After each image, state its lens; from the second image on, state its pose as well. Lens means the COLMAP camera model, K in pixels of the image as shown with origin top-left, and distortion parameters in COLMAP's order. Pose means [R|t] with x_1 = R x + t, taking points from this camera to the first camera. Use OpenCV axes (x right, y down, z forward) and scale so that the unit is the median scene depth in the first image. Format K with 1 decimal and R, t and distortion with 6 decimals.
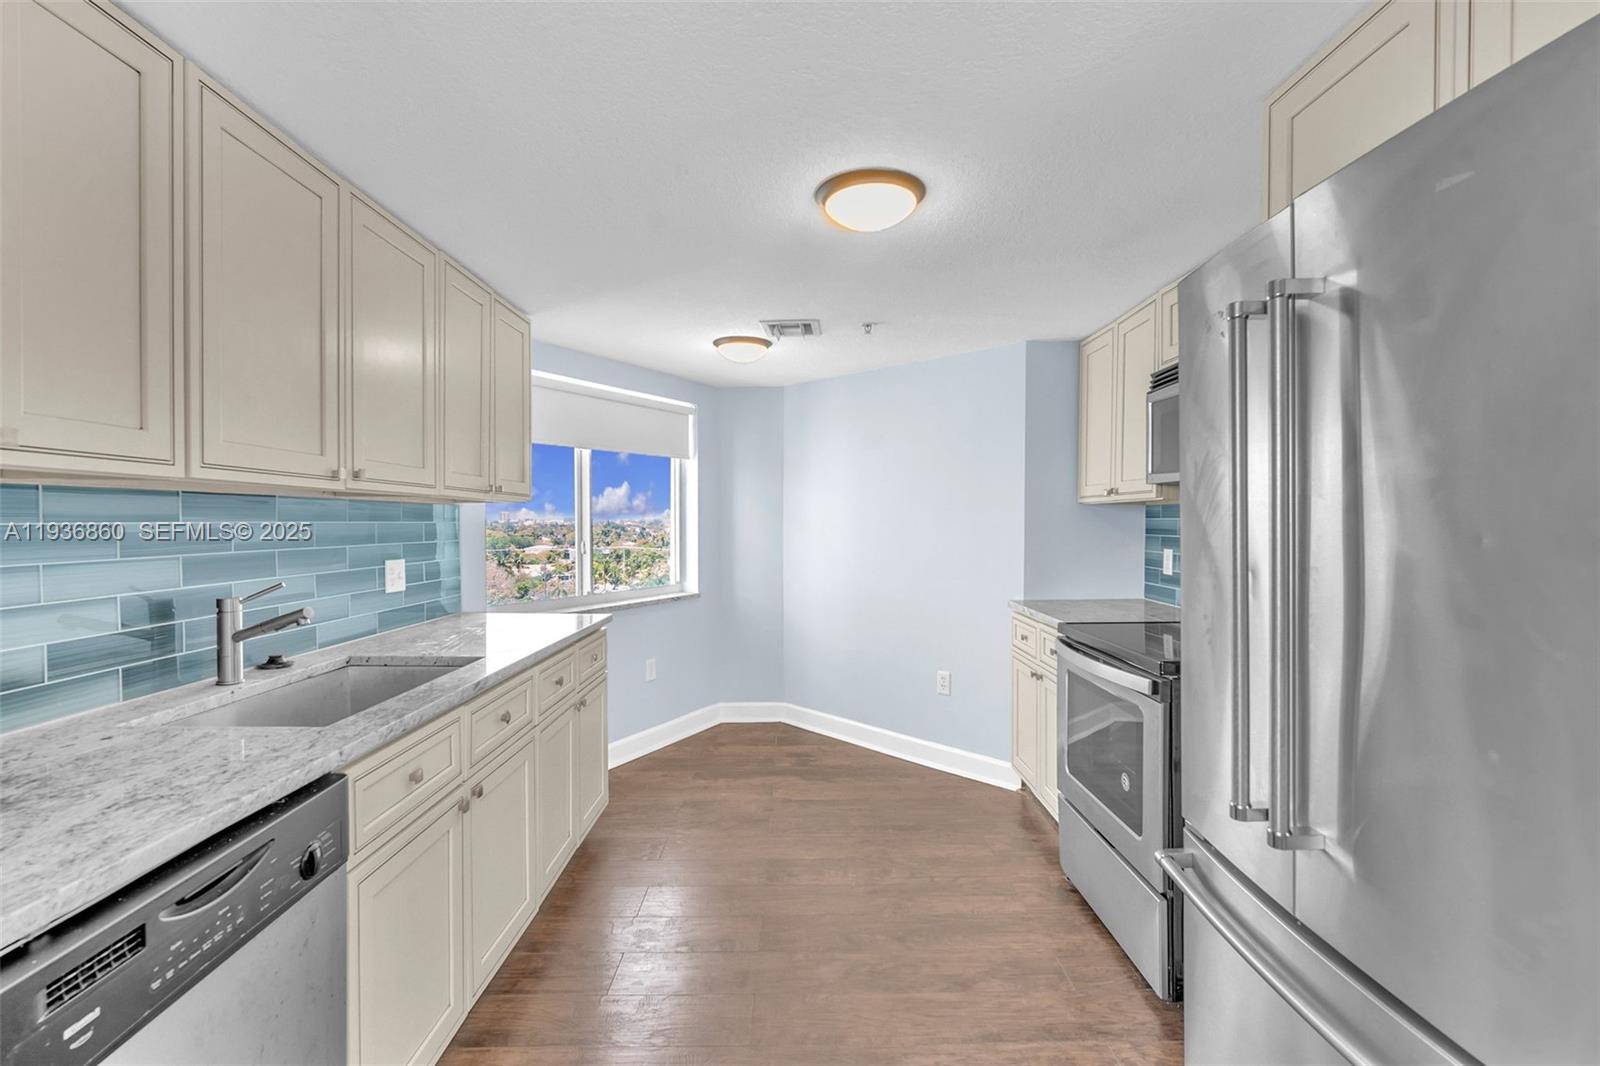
lens RADIAL K [[719.7, 0, 774.5], [0, 719.7, 527.2], [0, 0, 1]] dist [-0.003449, 0.000119]
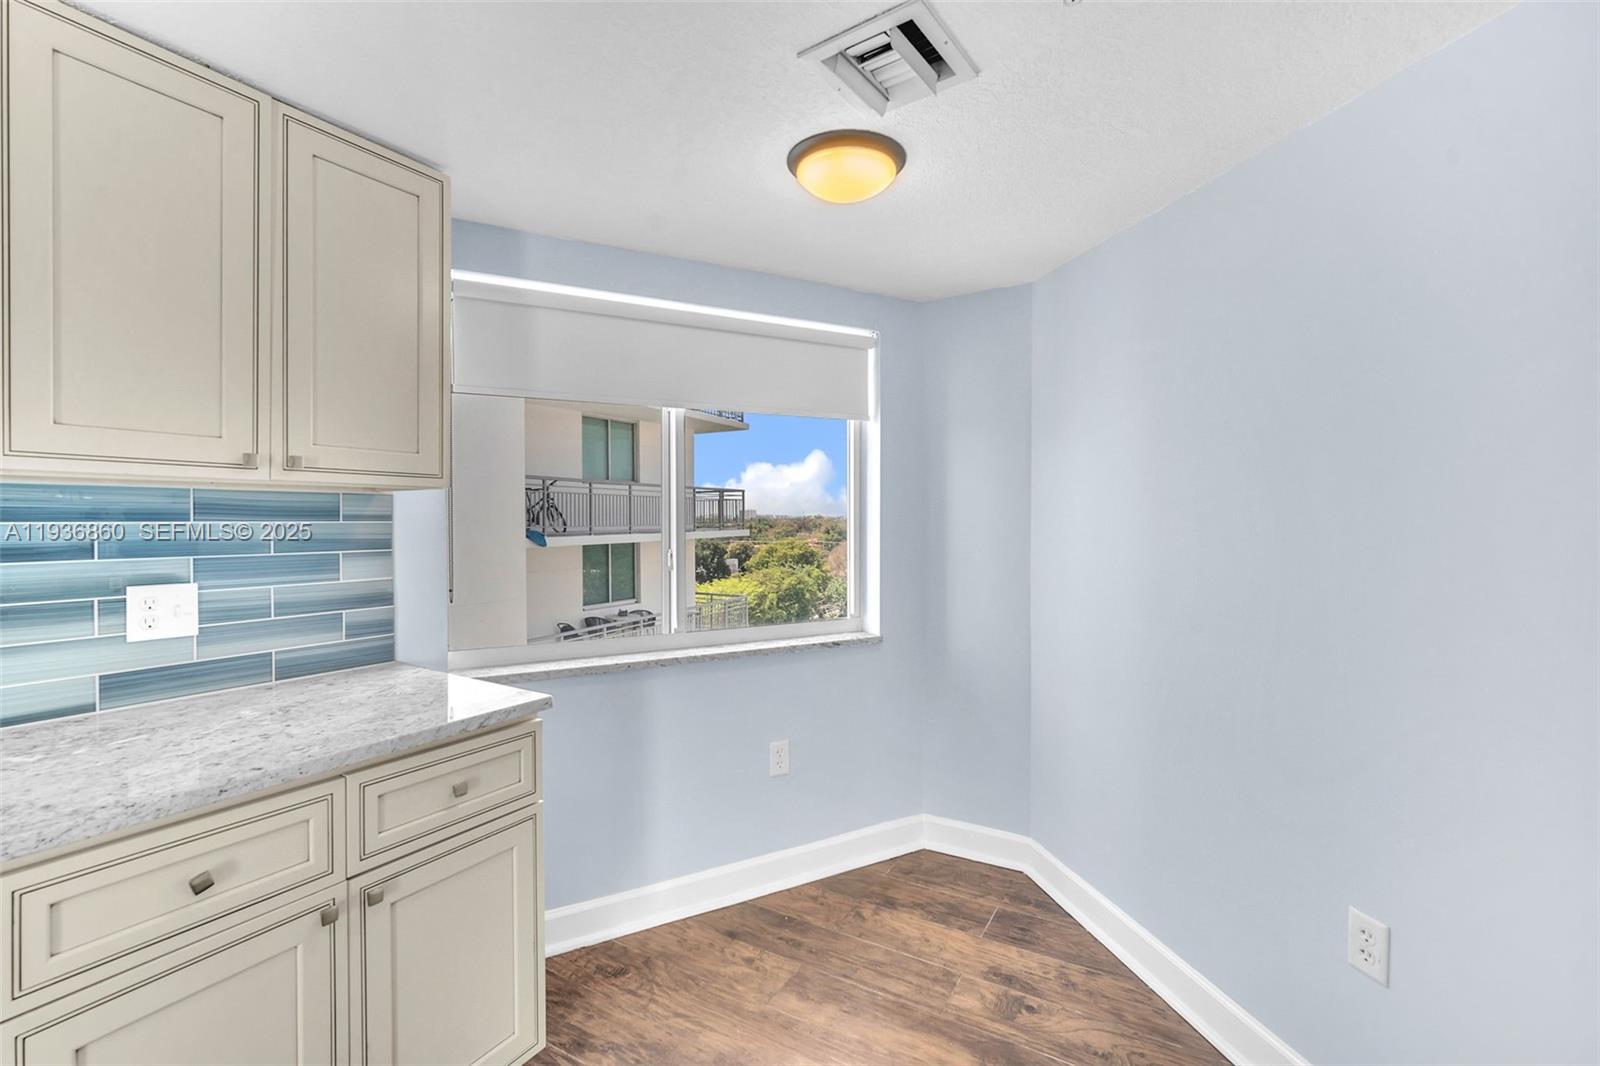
lens RADIAL K [[719.7, 0, 774.5], [0, 719.7, 527.2], [0, 0, 1]] dist [-0.003449, 0.000119]
pose [[0.864837, 0.004017, -0.502036, 0.167865], [-0.002228, 0.999989, 0.004165, -0.005536], [0.502047, -0.002483, 0.864837, 0.563062]]
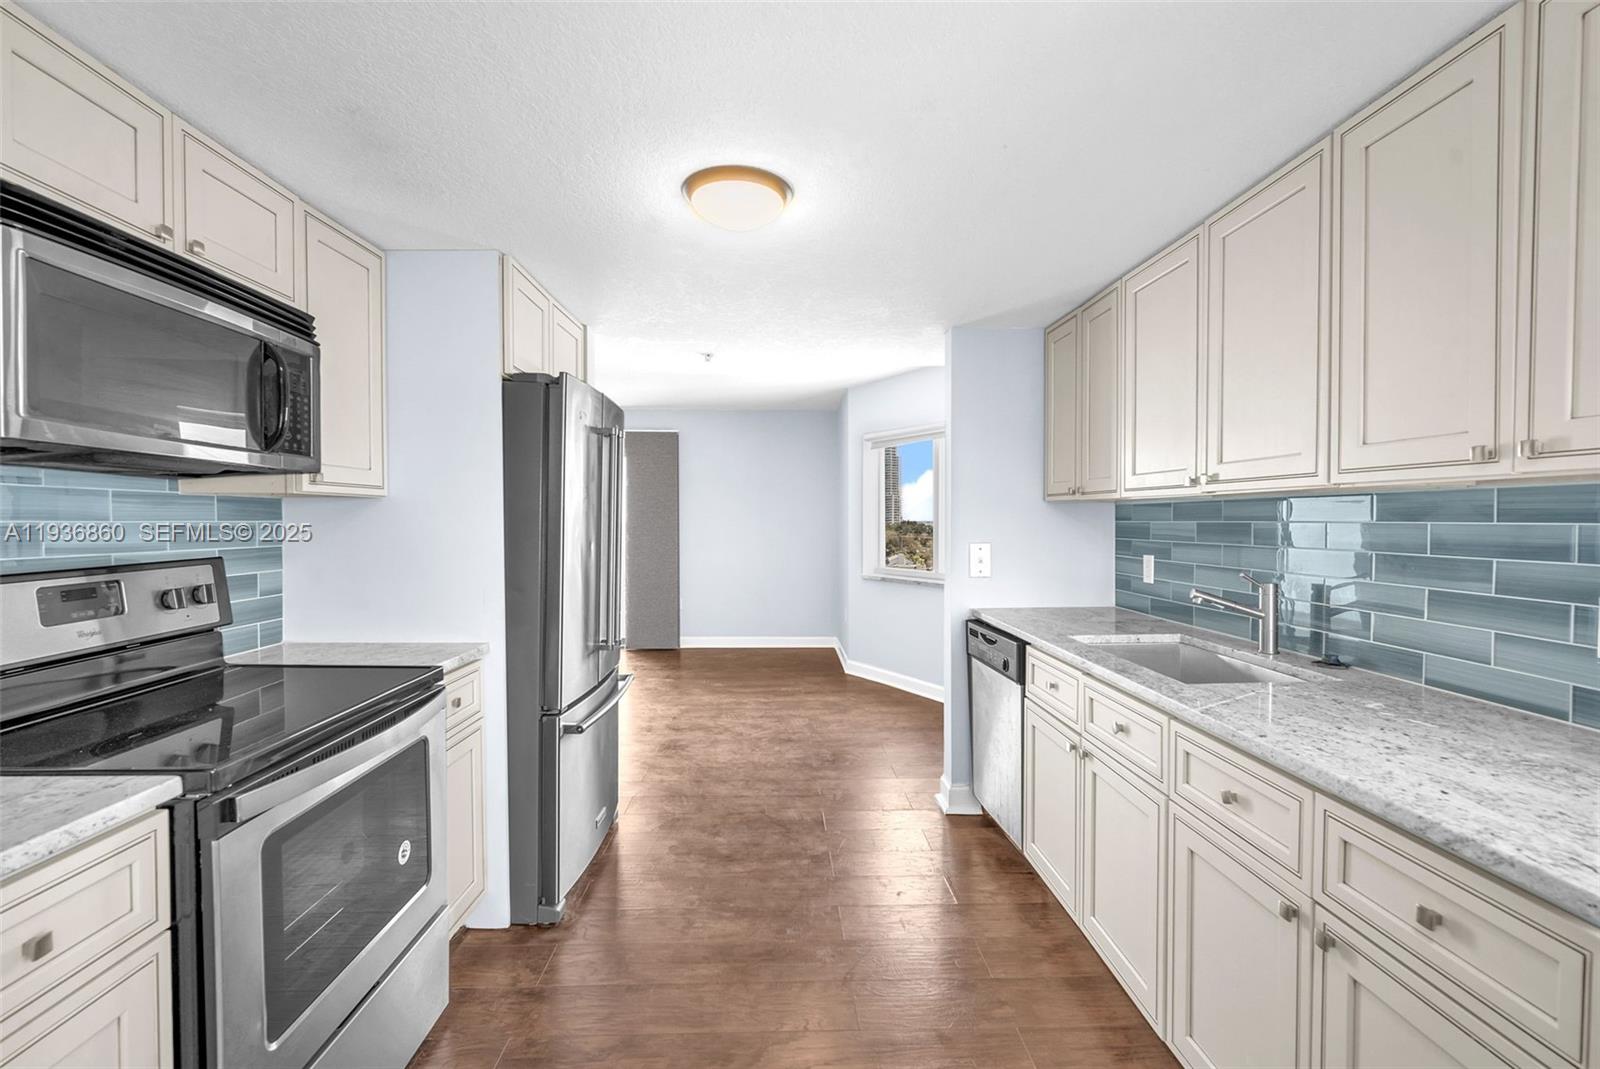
lens RADIAL K [[719.6, 0, 800.6], [0, 719.6, 513.3], [0, 0, 1]] dist [-0.006602, 0.000649]
pose [[-0.997397, 0.000524, -0.072100, 0.066699], [0.000317, 0.999996, 0.002888, -0.013236], [0.072102, 0.002858, -0.997393, 1.116210]]
